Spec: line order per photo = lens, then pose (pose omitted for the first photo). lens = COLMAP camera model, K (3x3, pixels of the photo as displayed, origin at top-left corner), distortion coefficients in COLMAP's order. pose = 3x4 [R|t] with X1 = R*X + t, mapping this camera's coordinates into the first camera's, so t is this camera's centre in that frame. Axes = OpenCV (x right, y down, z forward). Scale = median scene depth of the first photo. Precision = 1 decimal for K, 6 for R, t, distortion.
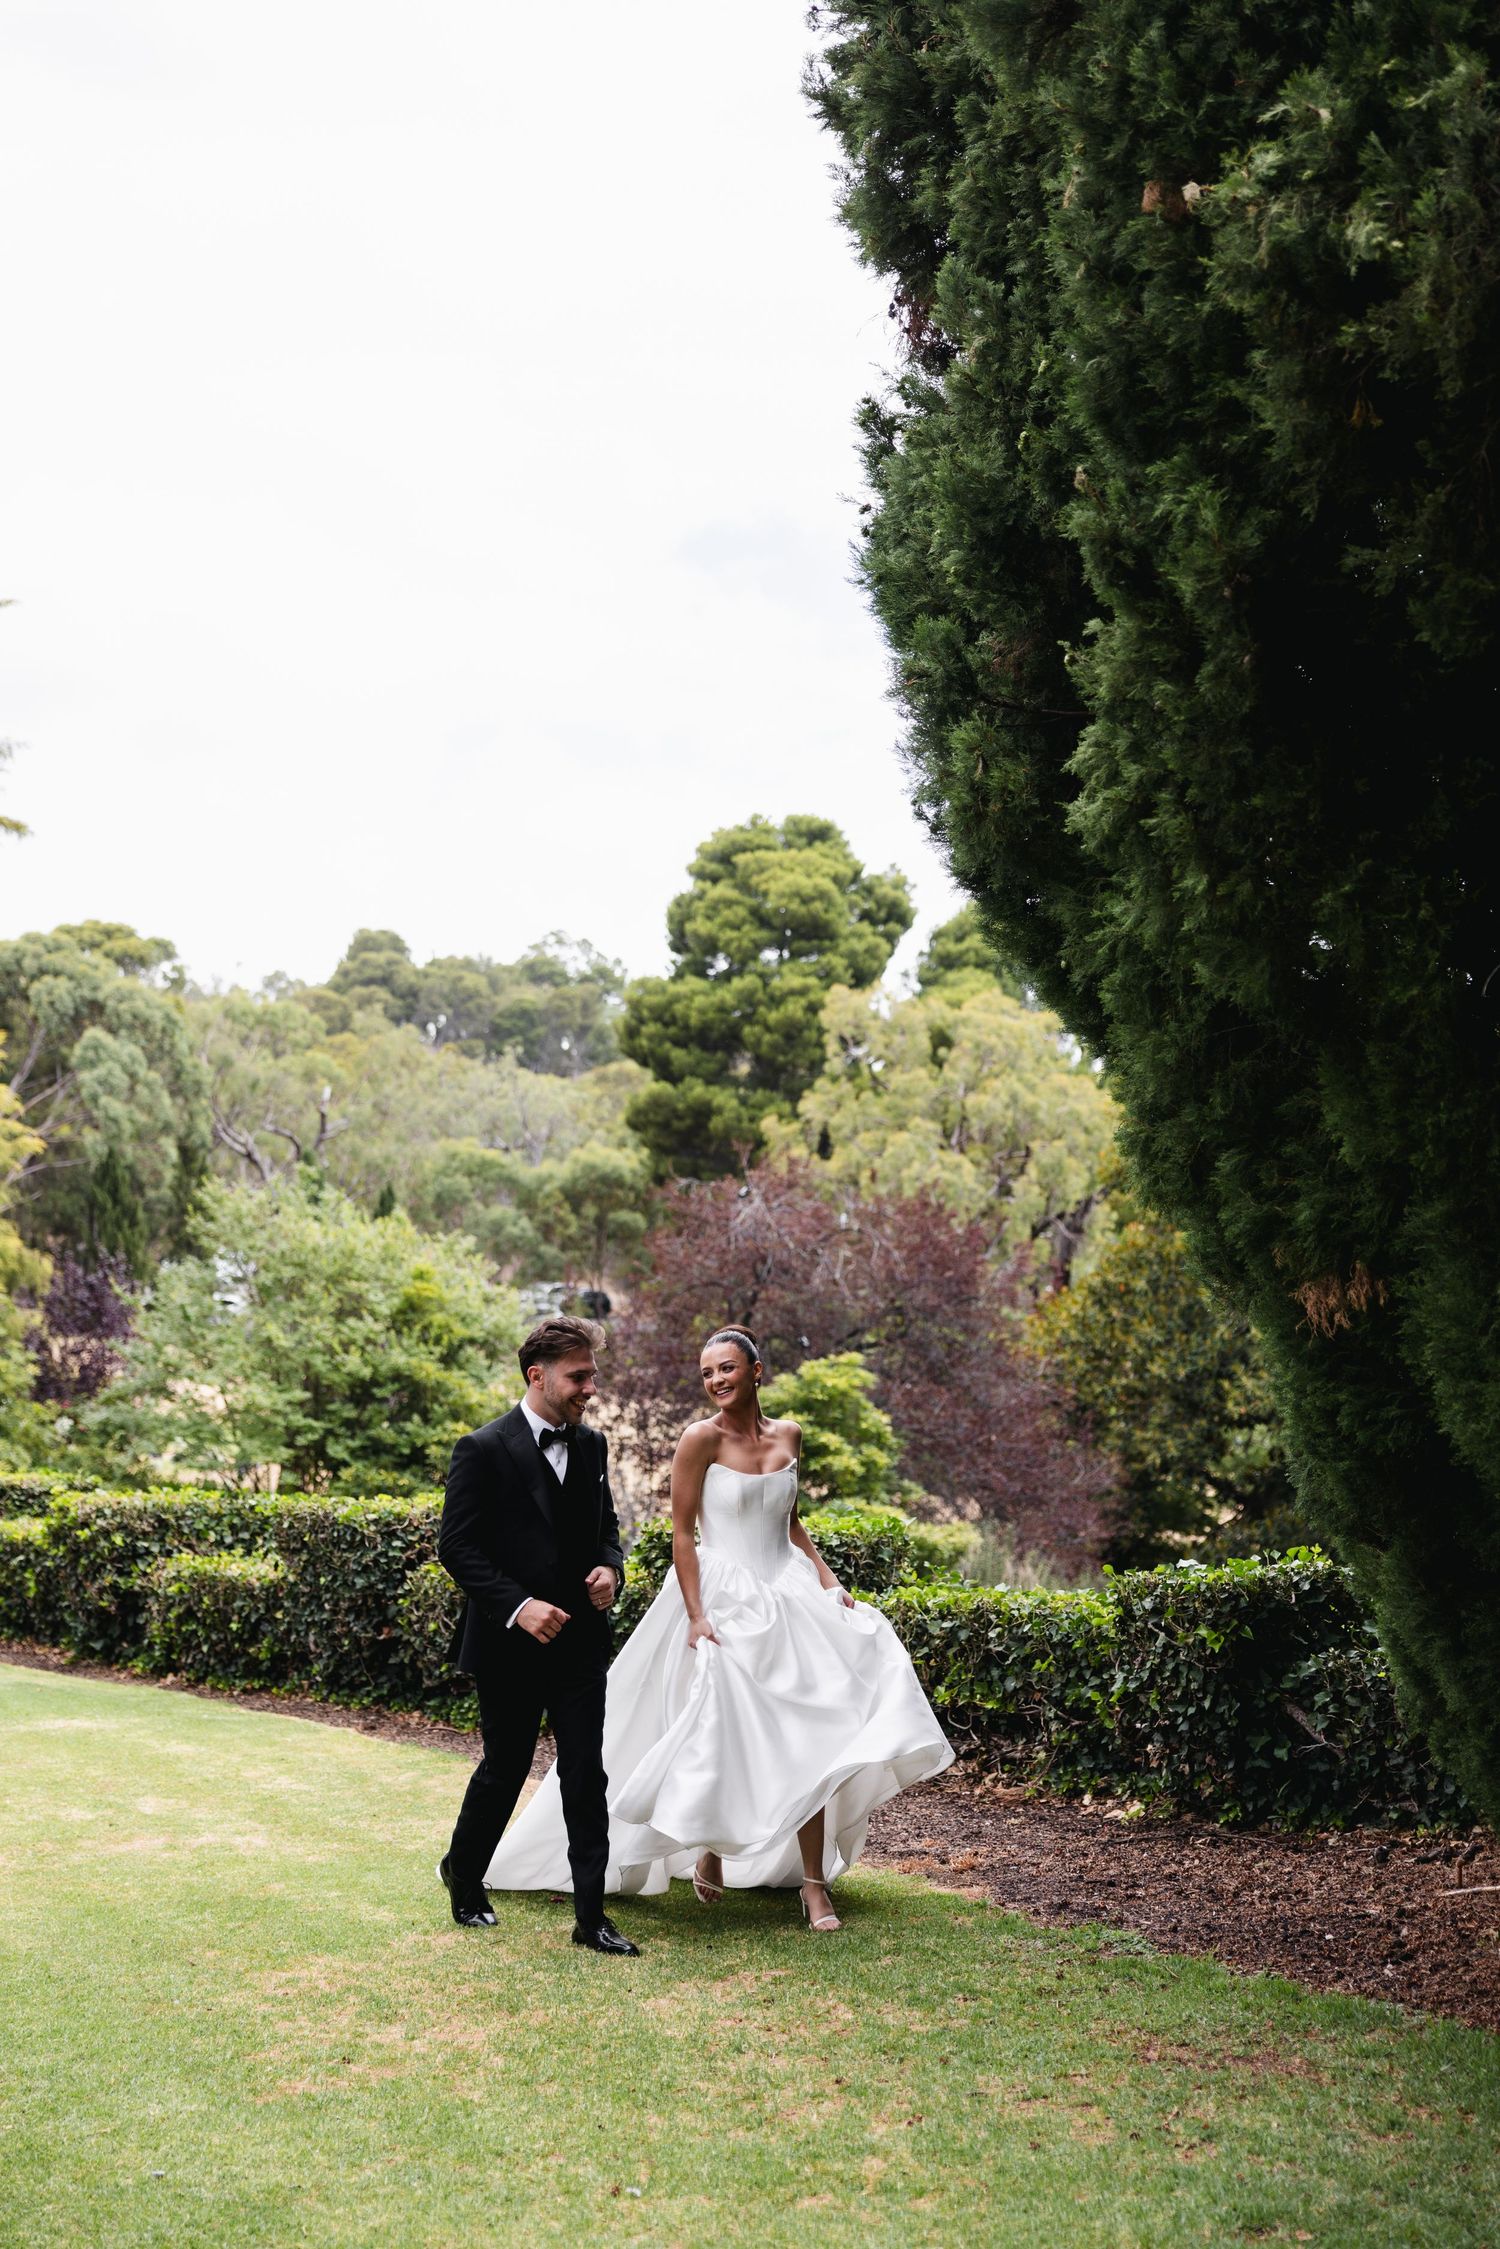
lens RADIAL K [[3394.7, 0, 749.4], [0, 3394.7, 1129.5], [0, 0, 1]] dist [0.023065, 0.000000]
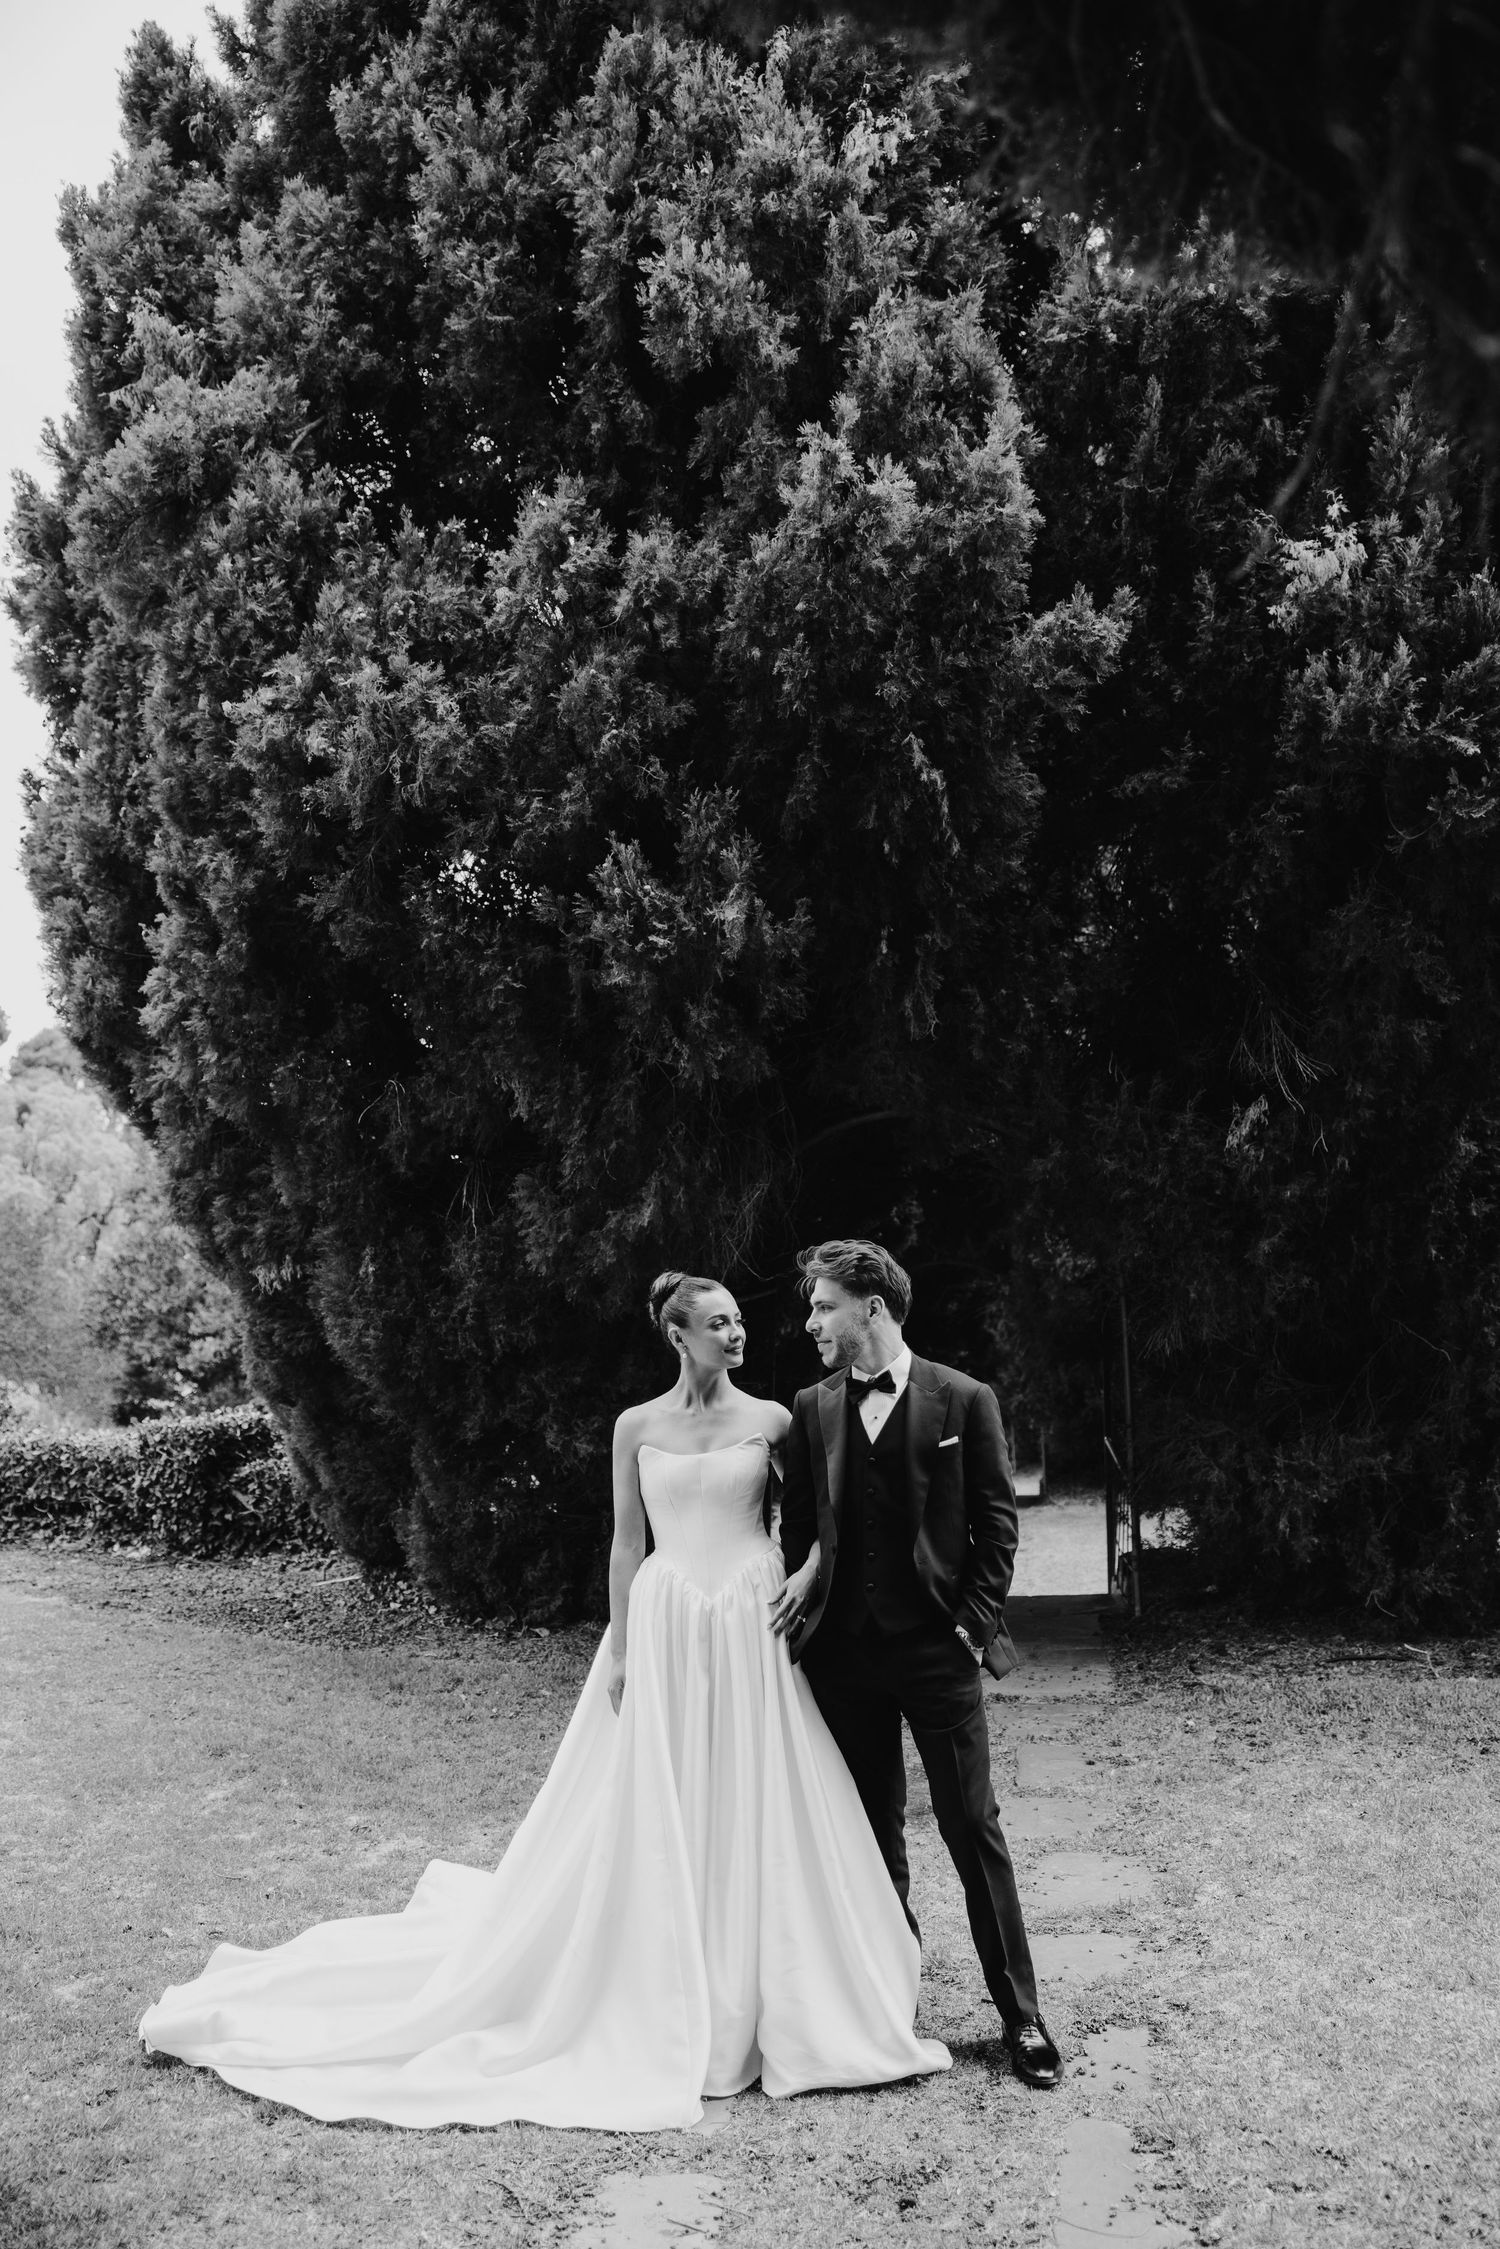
lens RADIAL K [[2022.7, 0, 745.8], [0, 2022.7, 1127.4], [0, 0, 1]] dist [0.006423, 0.005703]
pose [[0.914516, 0.040968, 0.402469, -0.044657], [-0.034553, 0.999134, -0.023189, -0.014946], [-0.403071, 0.007300, 0.915140, -0.145398]]
